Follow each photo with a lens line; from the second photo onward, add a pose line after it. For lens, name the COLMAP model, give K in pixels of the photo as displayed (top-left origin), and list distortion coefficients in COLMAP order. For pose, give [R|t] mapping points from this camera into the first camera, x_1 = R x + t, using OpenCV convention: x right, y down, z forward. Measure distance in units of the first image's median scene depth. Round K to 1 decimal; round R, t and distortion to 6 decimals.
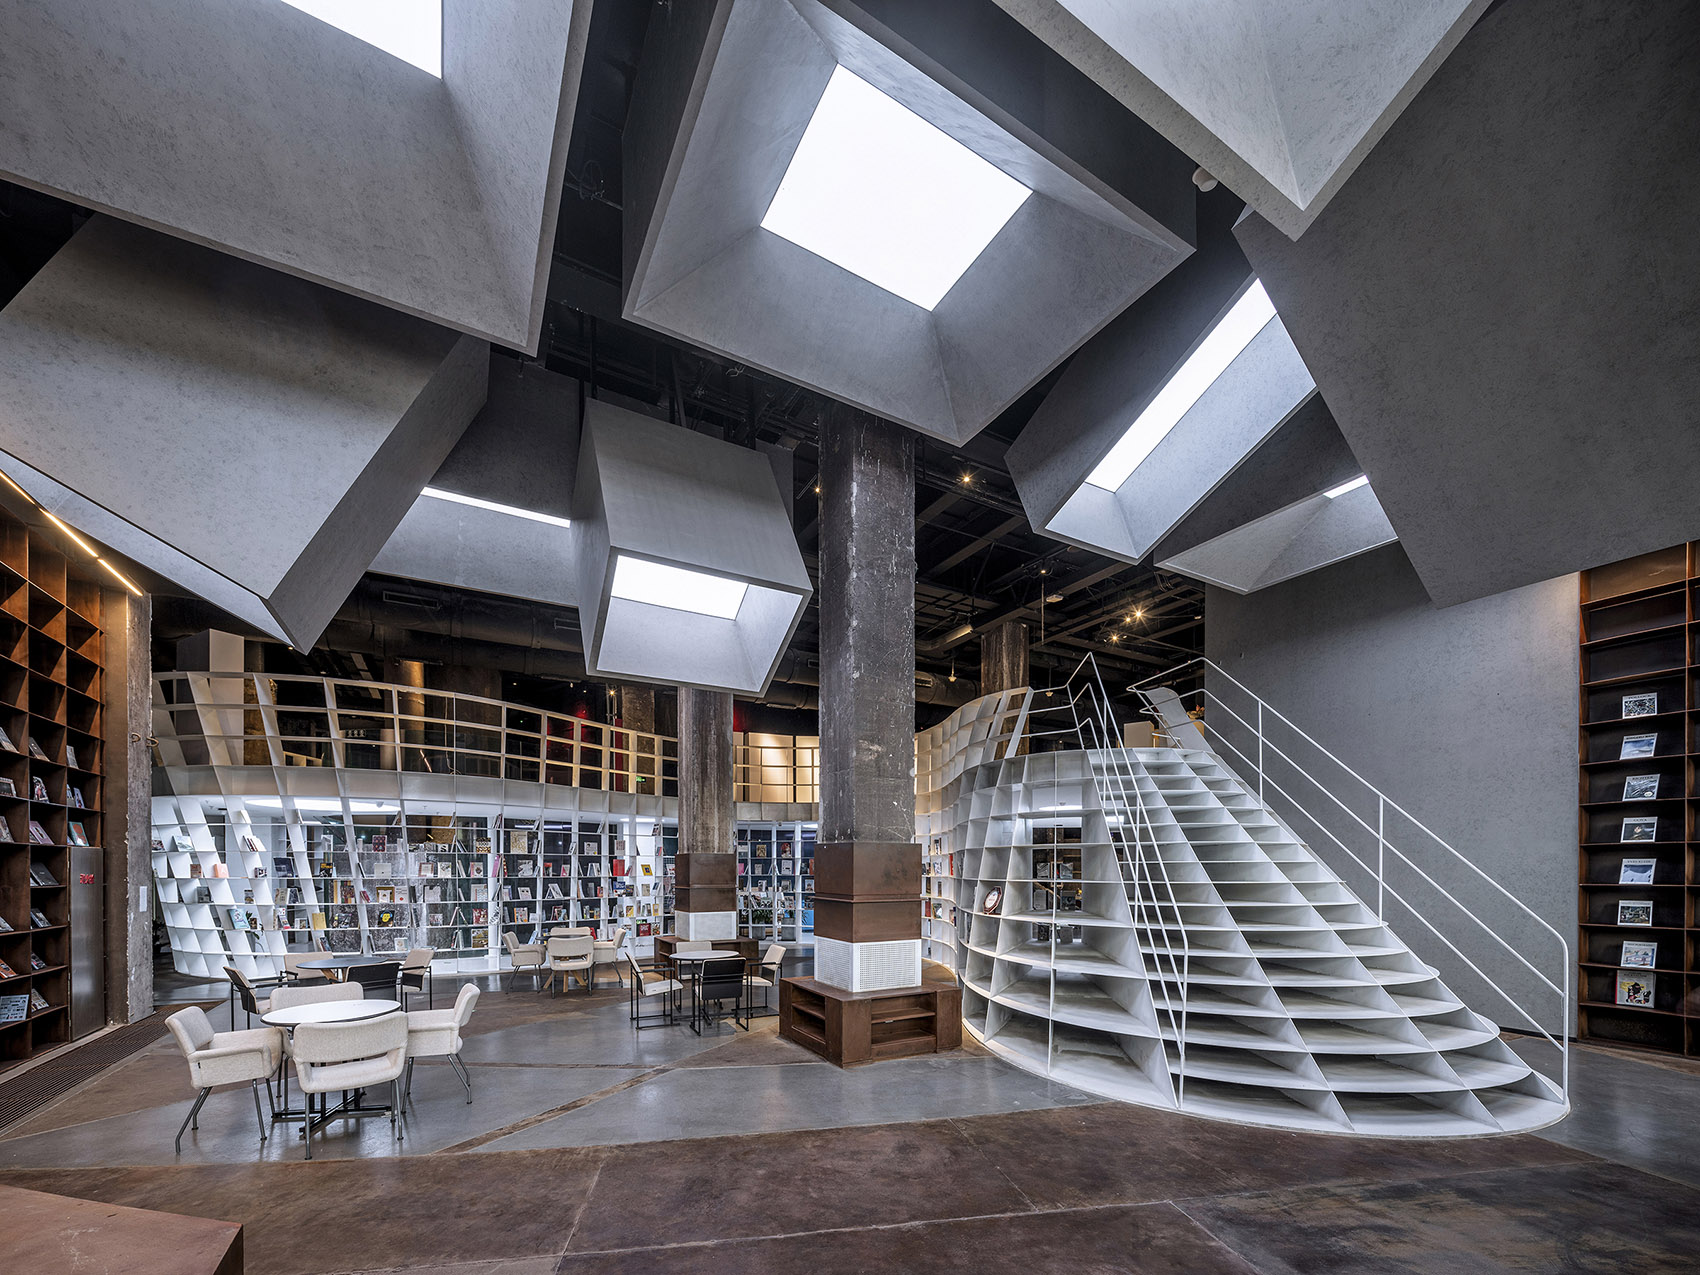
lens RADIAL K [[686.2, 0, 850.0], [0, 686.2, 637.5], [0, 0, 1]] dist [-0.001872, 0.000380]
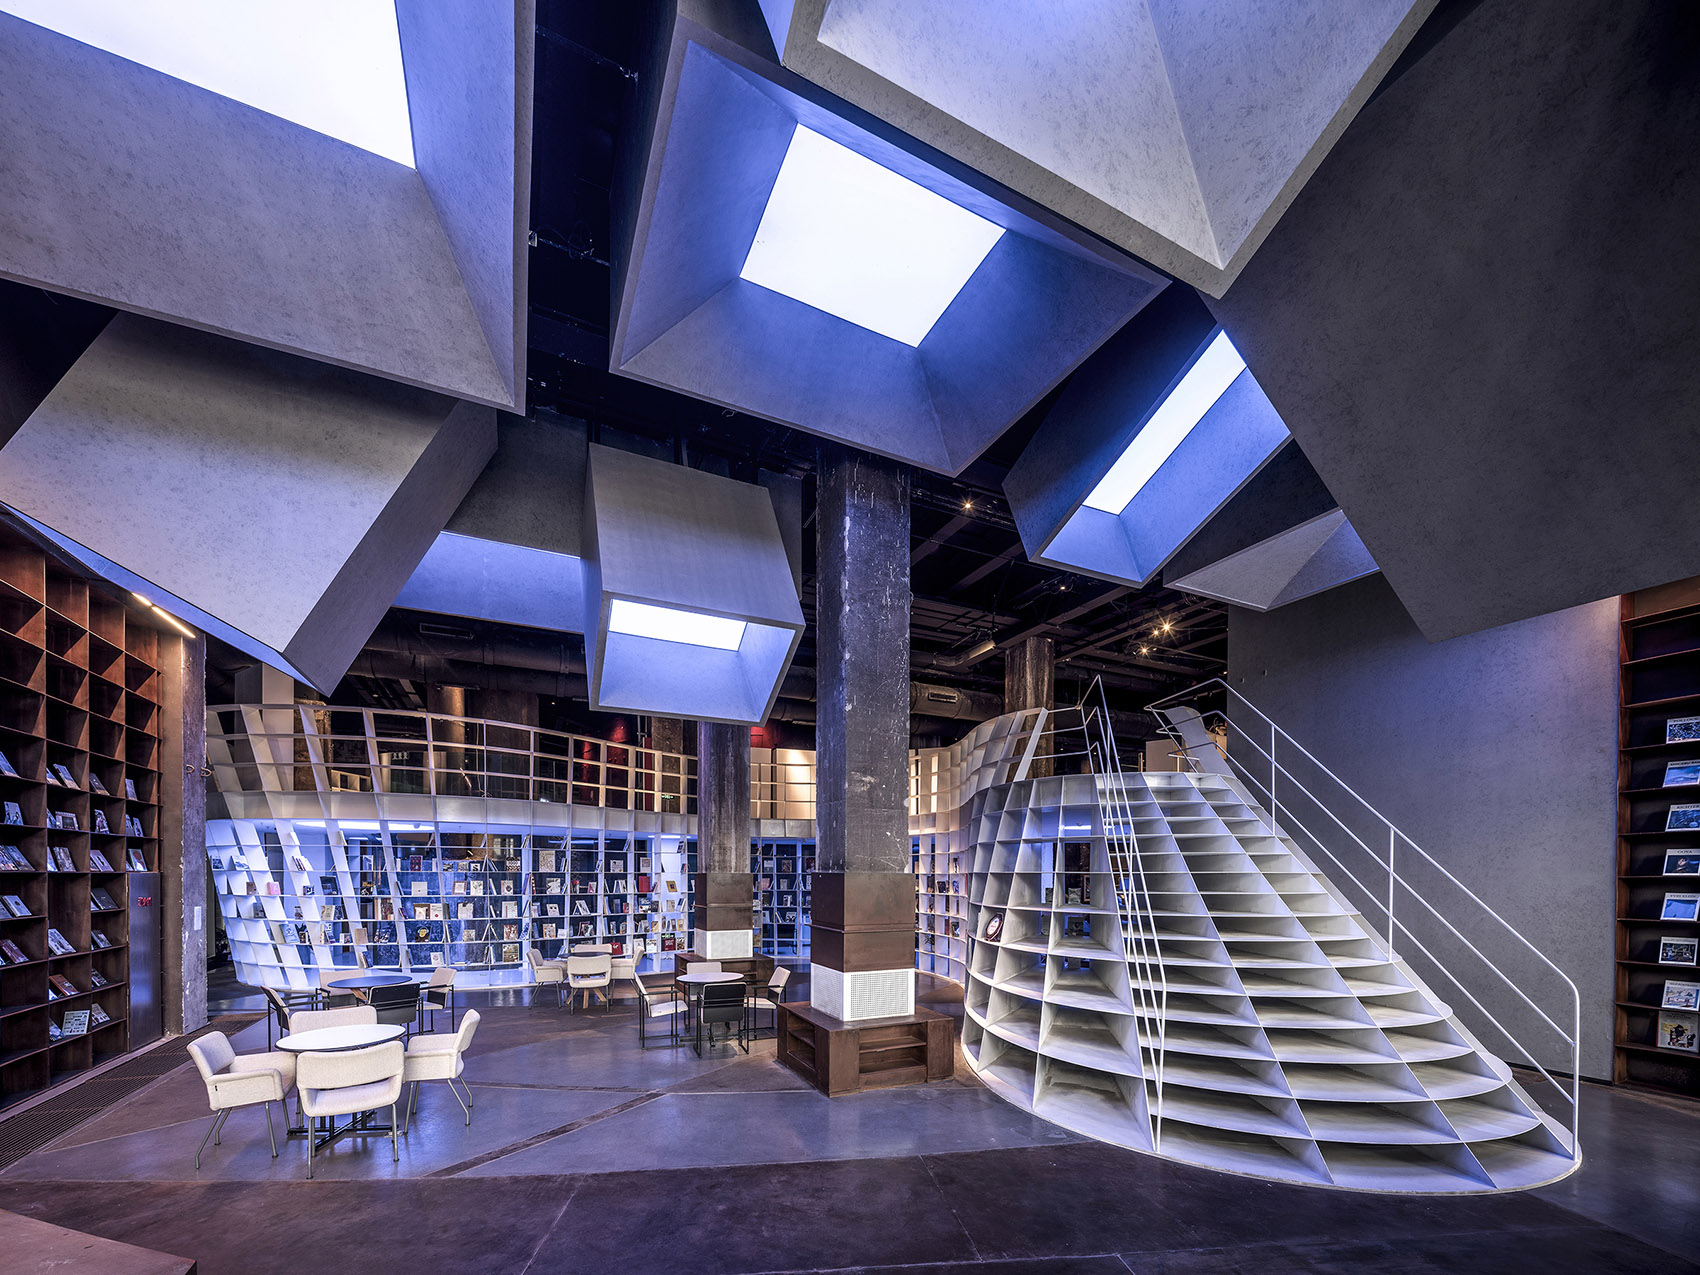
lens RADIAL K [[680.2, 0, 853.2], [0, 680.2, 644.5], [0, 0, 1]] dist [-0.000617, -0.000223]
pose [[0.997821, -0.013786, -0.064530, 0.089524], [0.013929, 0.999901, 0.001756, -0.043972], [0.064500, -0.002651, 0.997914, -0.008258]]
